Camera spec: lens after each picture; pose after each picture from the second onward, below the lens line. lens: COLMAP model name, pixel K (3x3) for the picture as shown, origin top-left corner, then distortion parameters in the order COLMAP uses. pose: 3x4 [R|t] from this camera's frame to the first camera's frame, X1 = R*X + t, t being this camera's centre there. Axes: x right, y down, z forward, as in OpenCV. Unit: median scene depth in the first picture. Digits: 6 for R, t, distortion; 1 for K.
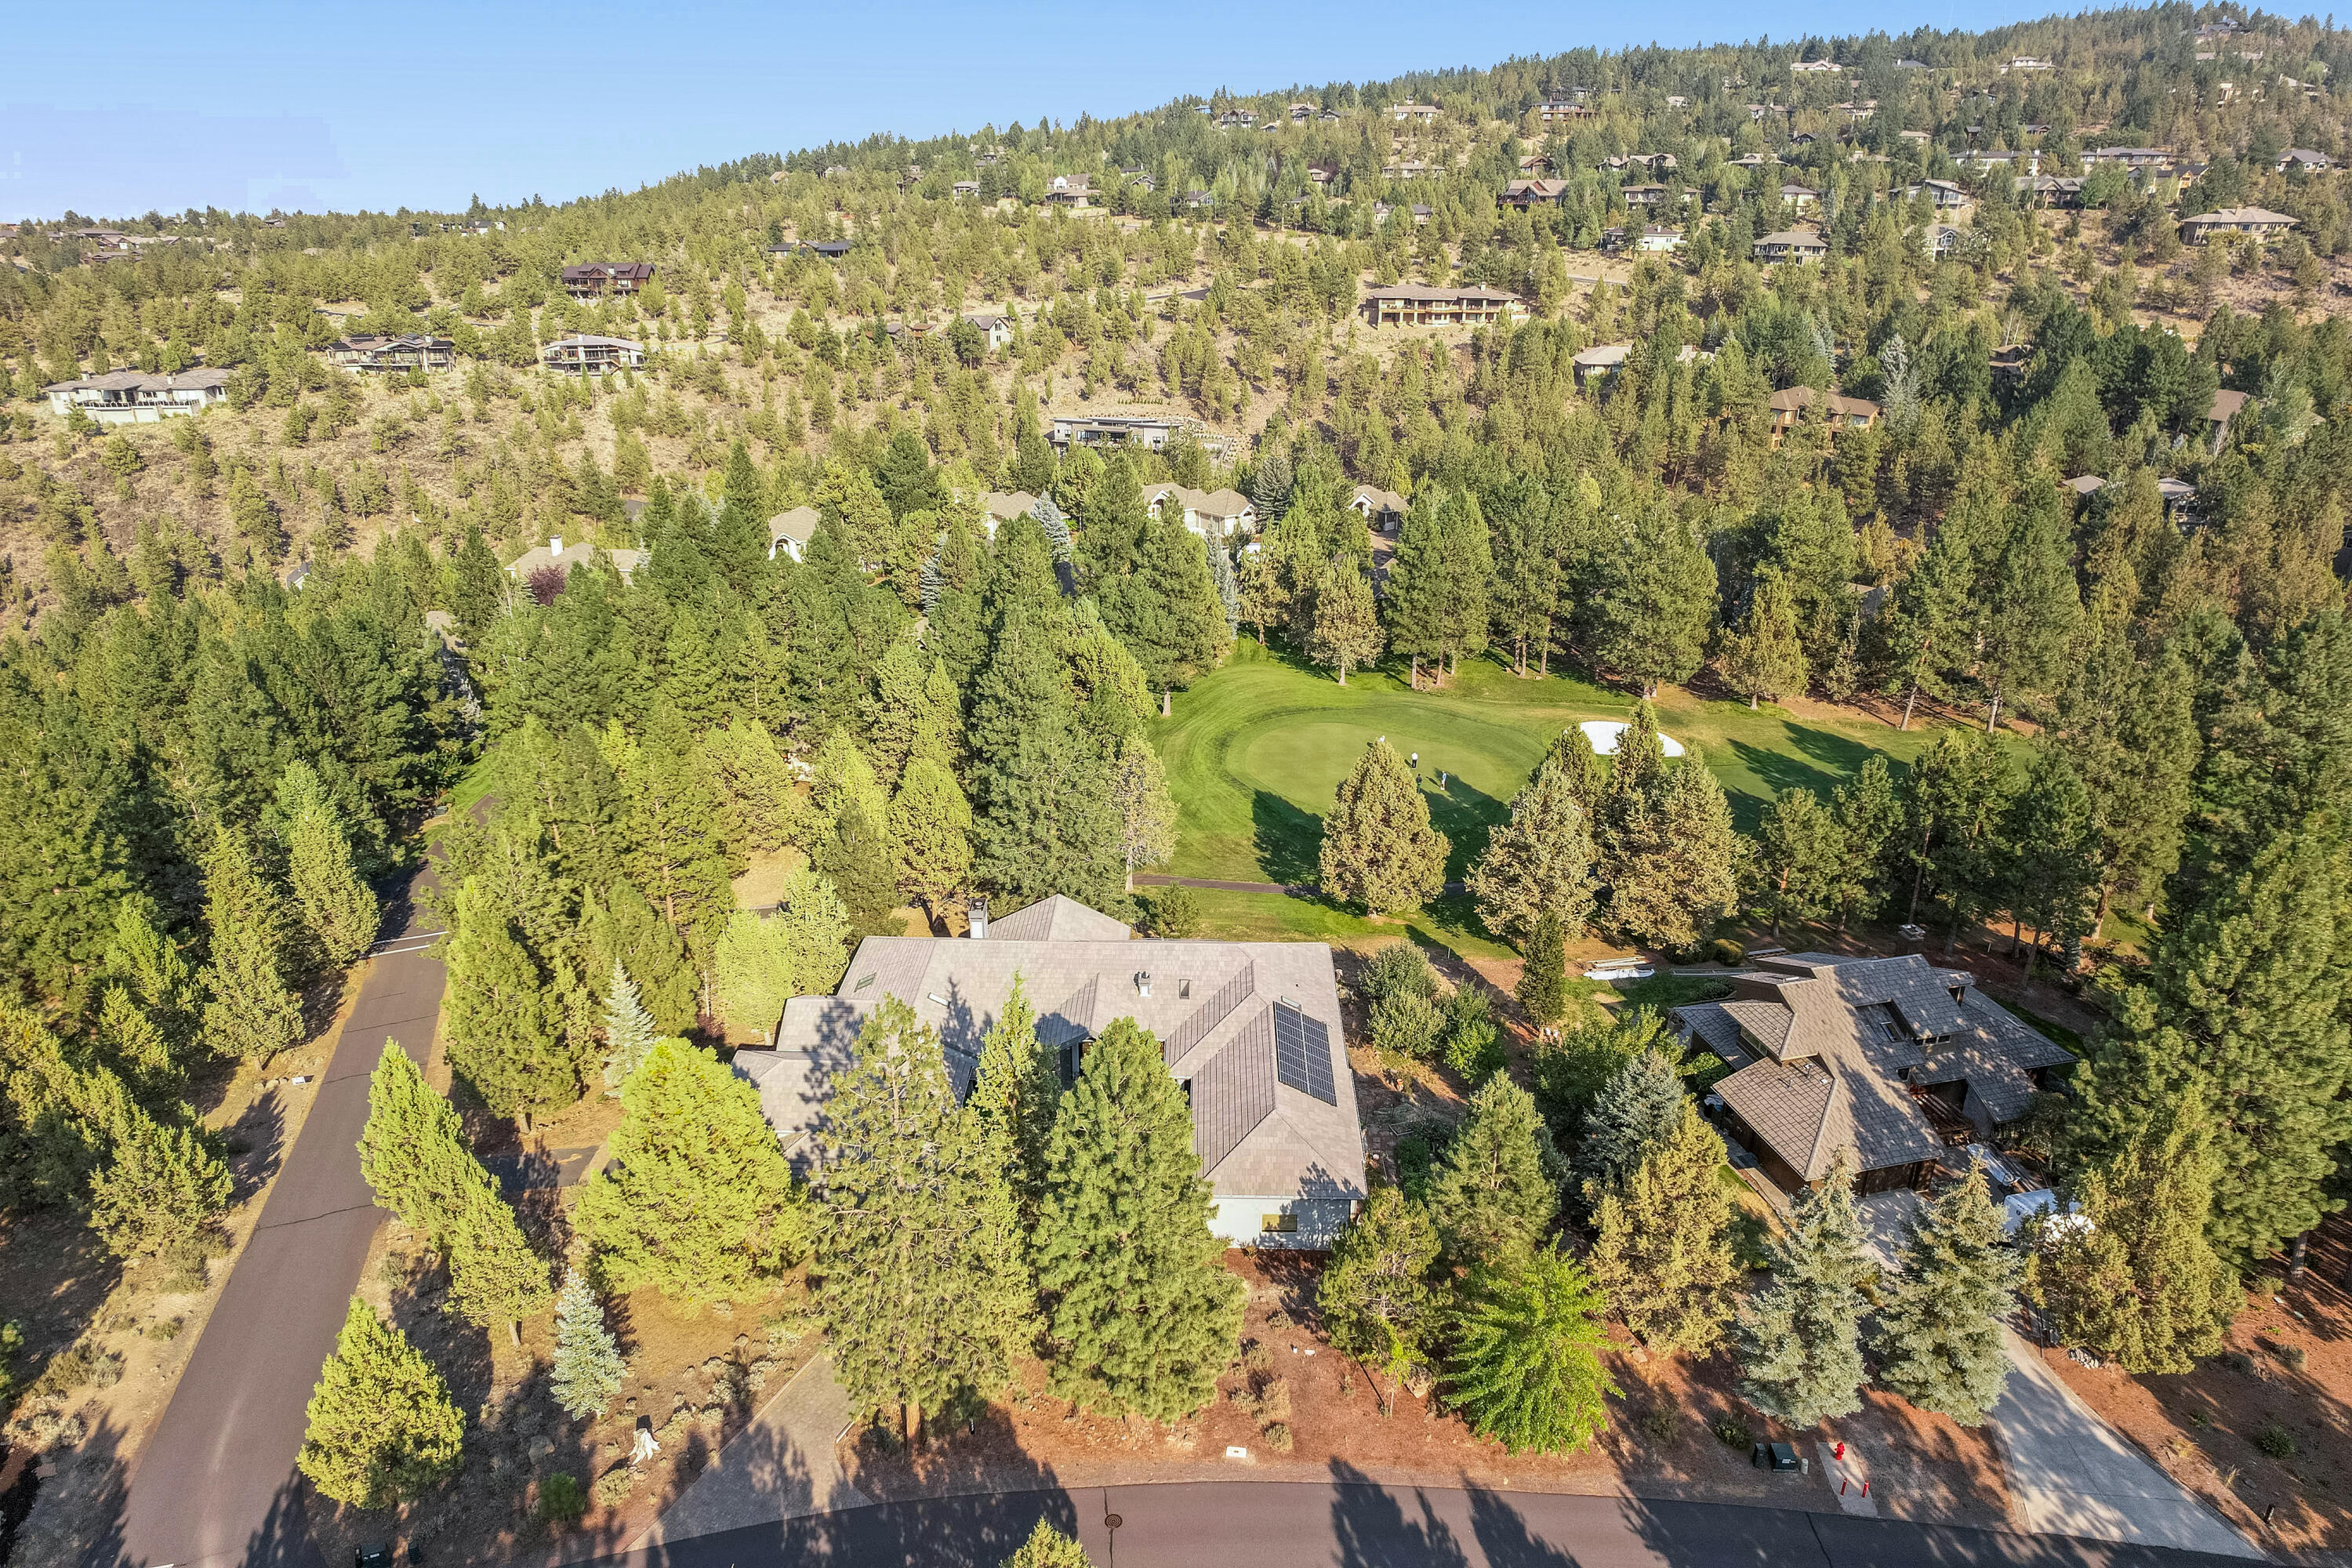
lens RADIAL K [[1469.2, 0, 1164.8], [0, 1469.2, 780.3], [0, 0, 1]] dist [-0.056767, 0.044464]
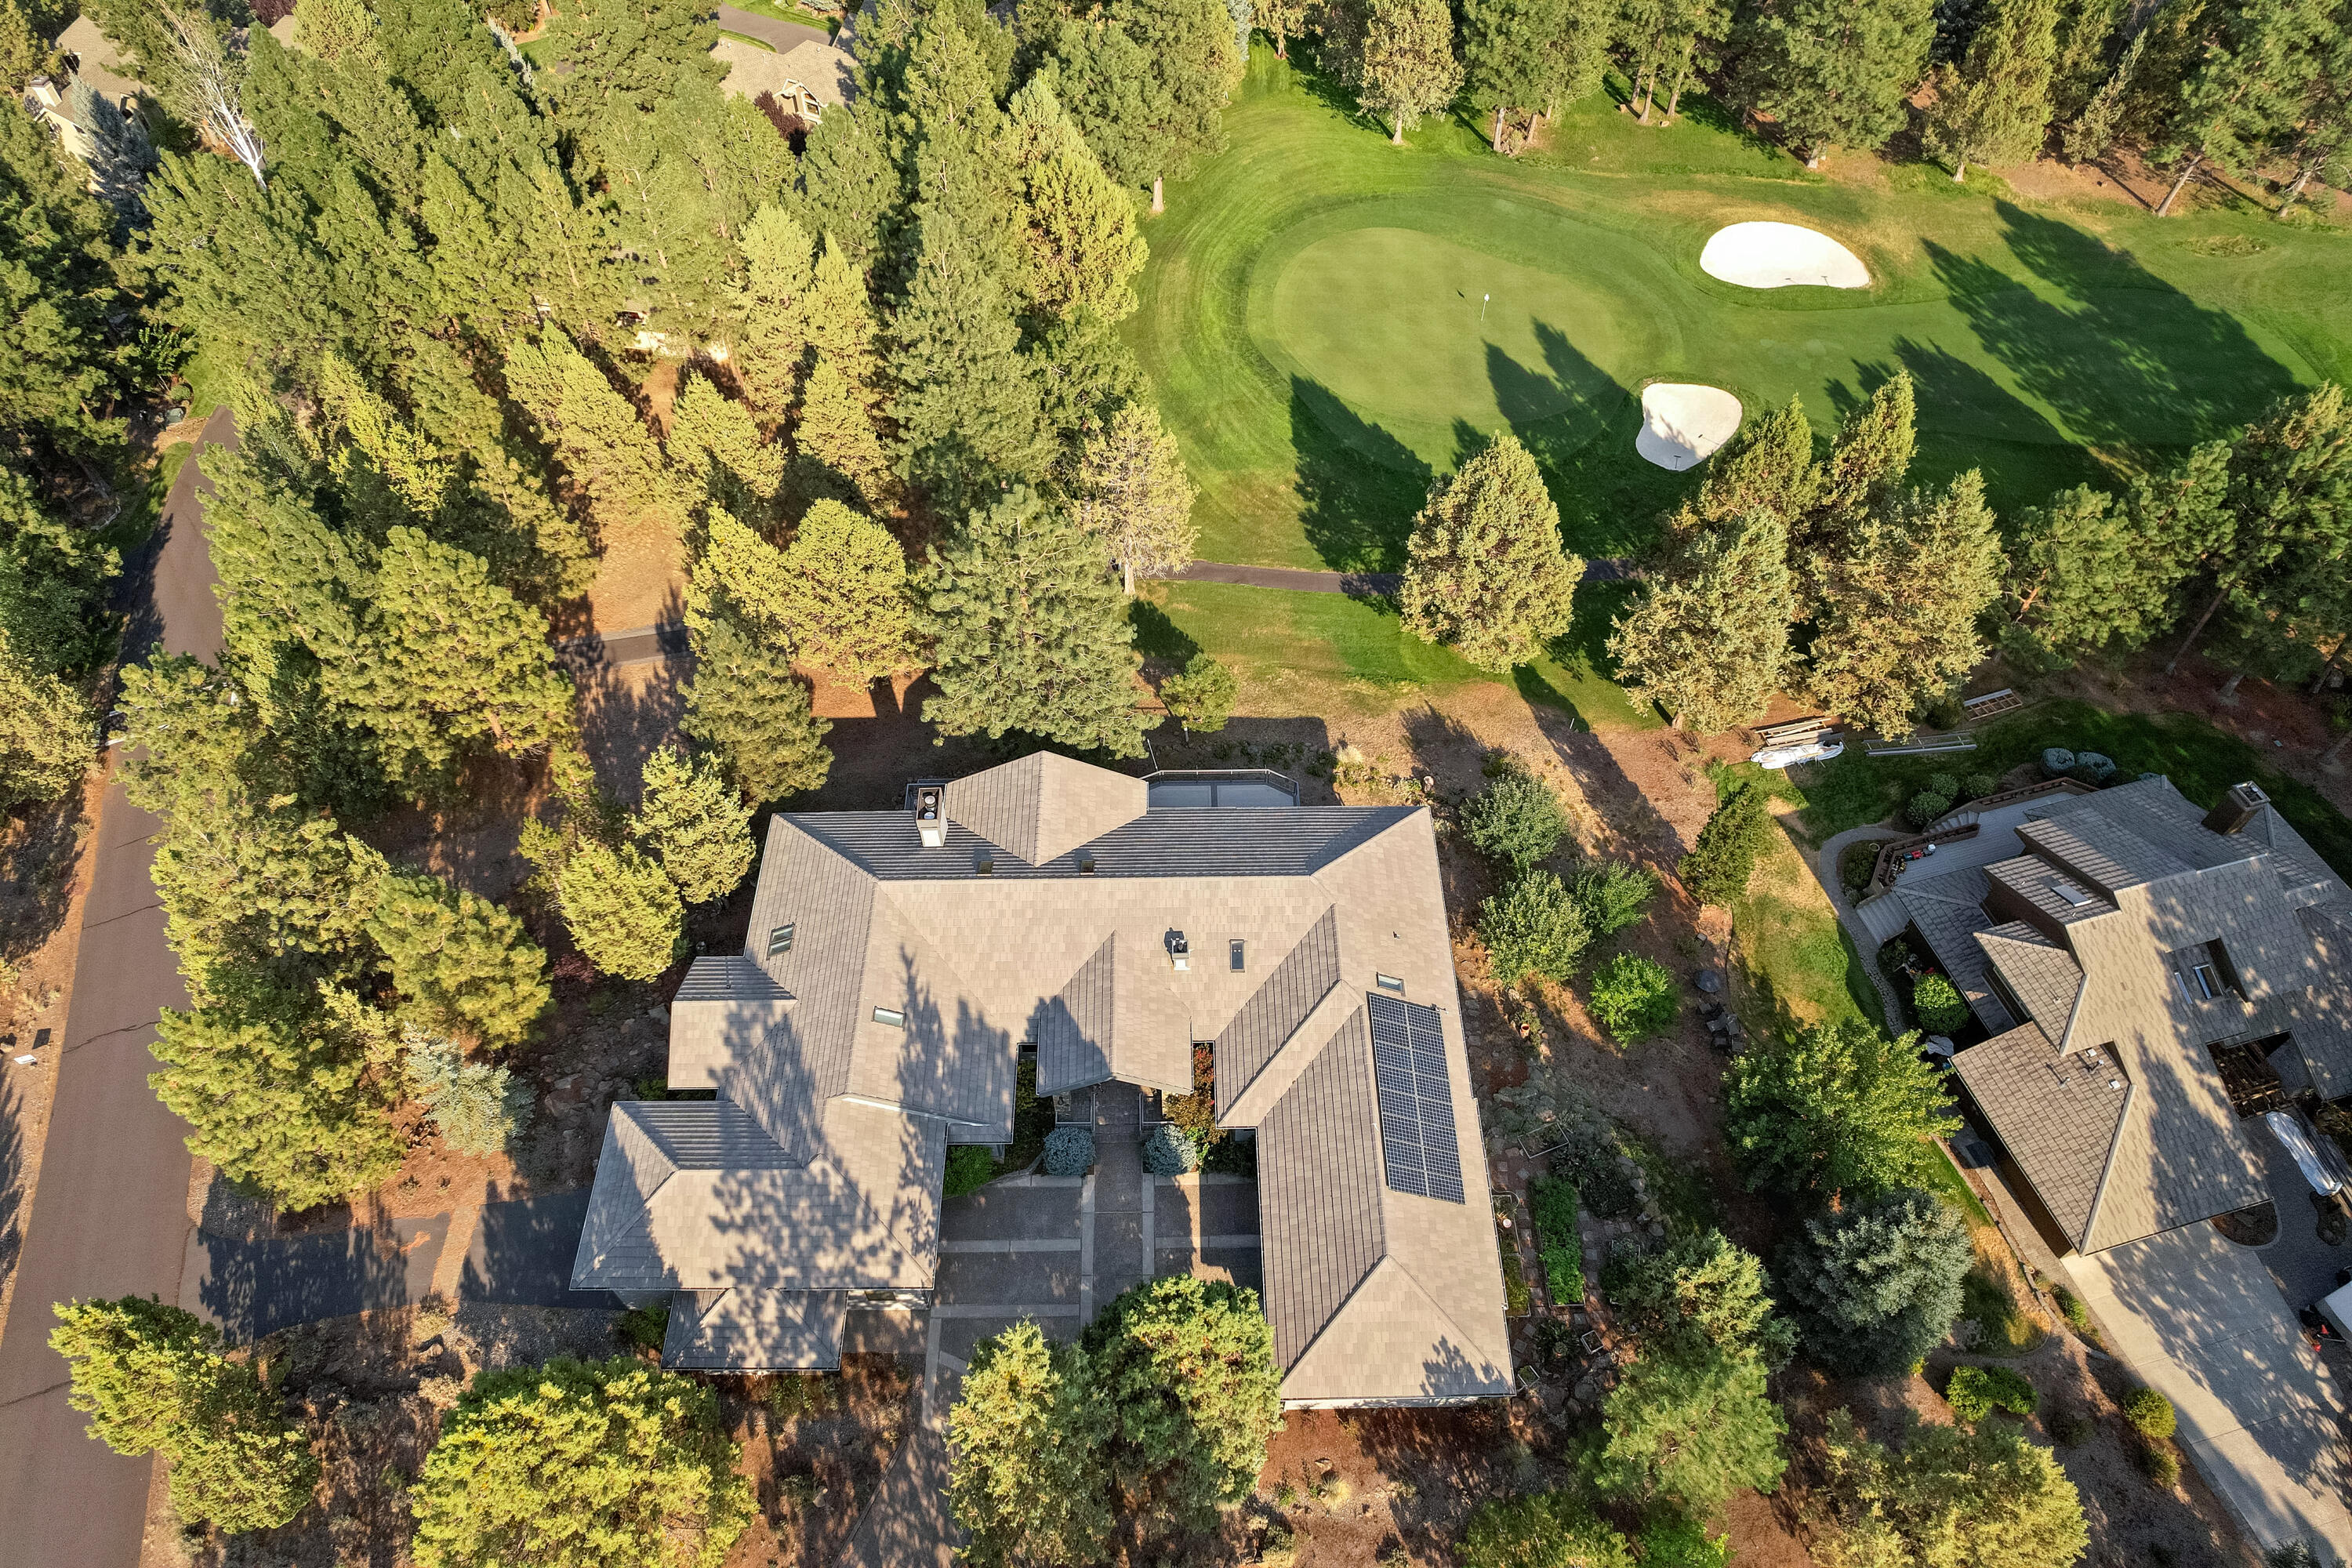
lens RADIAL K [[1469.2, 0, 1164.8], [0, 1469.2, 780.3], [0, 0, 1]] dist [-0.056767, 0.044464]
pose [[0.999275, -0.036151, 0.011899, -0.023161], [0.025857, 0.874282, 0.484729, -0.233446], [-0.027927, -0.484070, 0.874583, 0.362560]]
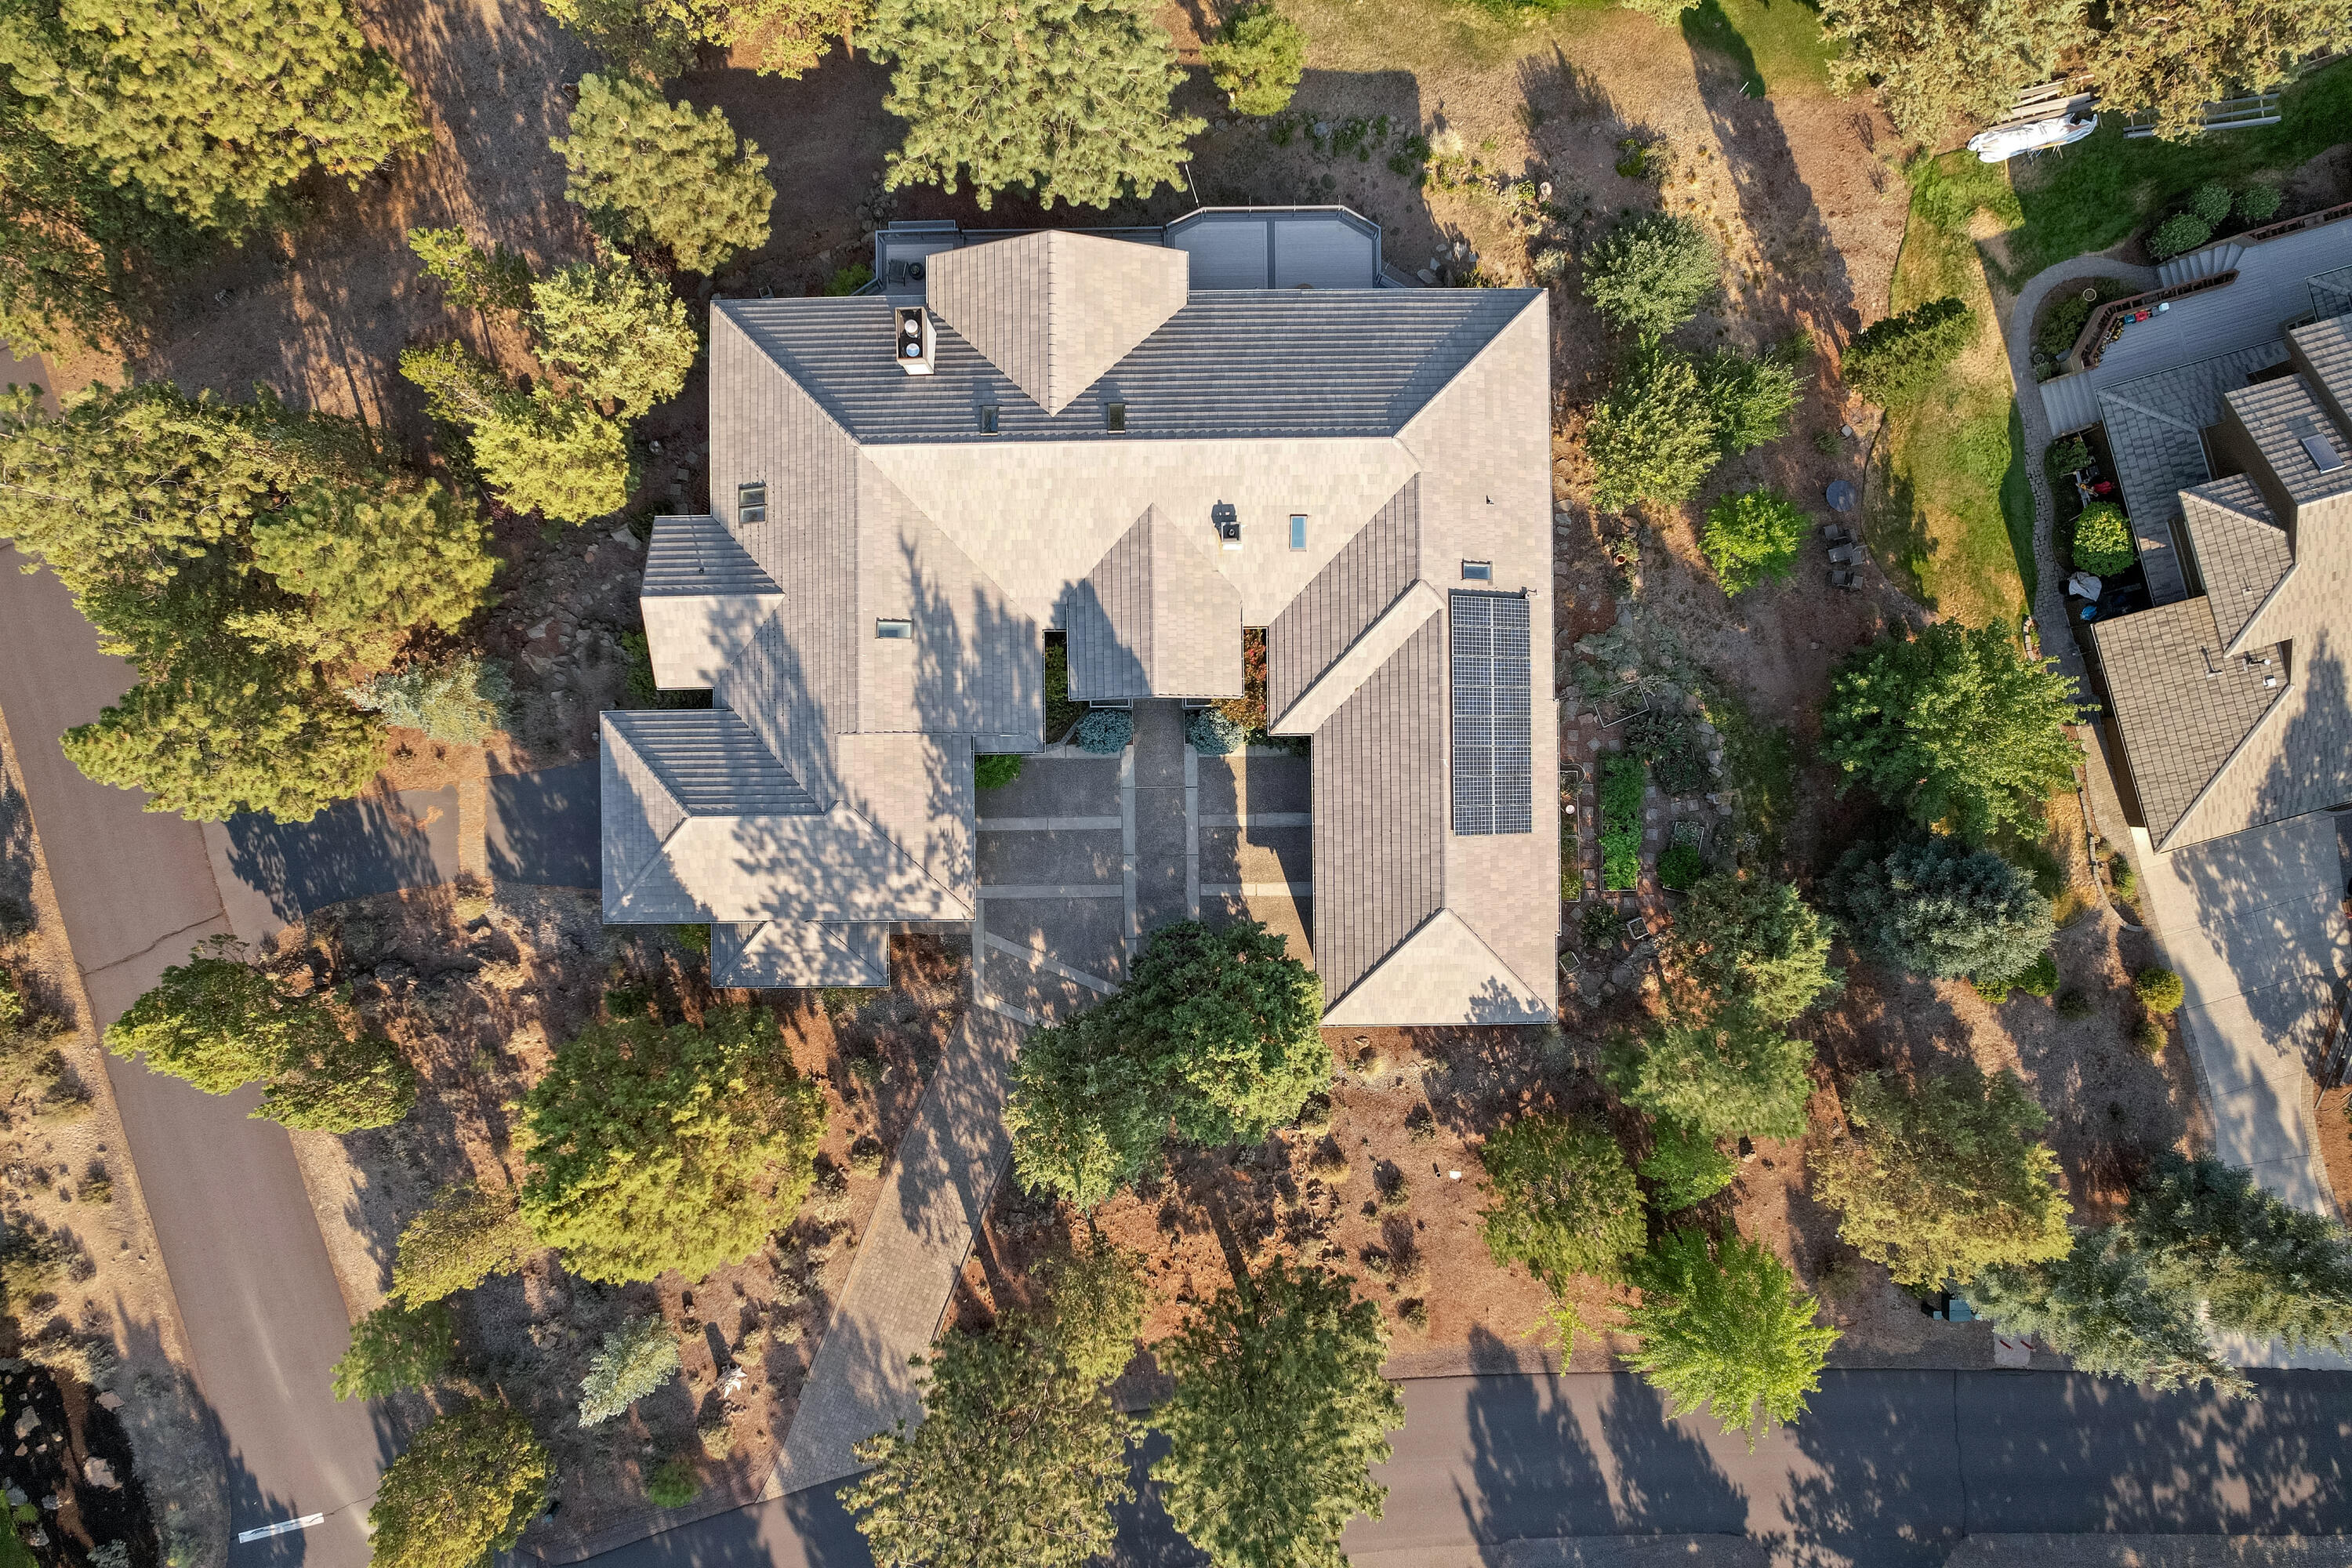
lens RADIAL K [[1469.2, 0, 1164.8], [0, 1469.2, 780.3], [0, 0, 1]] dist [-0.056767, 0.044464]
pose [[0.999089, -0.040179, -0.014400, -0.031381], [0.028618, 0.380297, 0.924422, -0.315117], [-0.031666, -0.923991, 0.381100, 0.584593]]
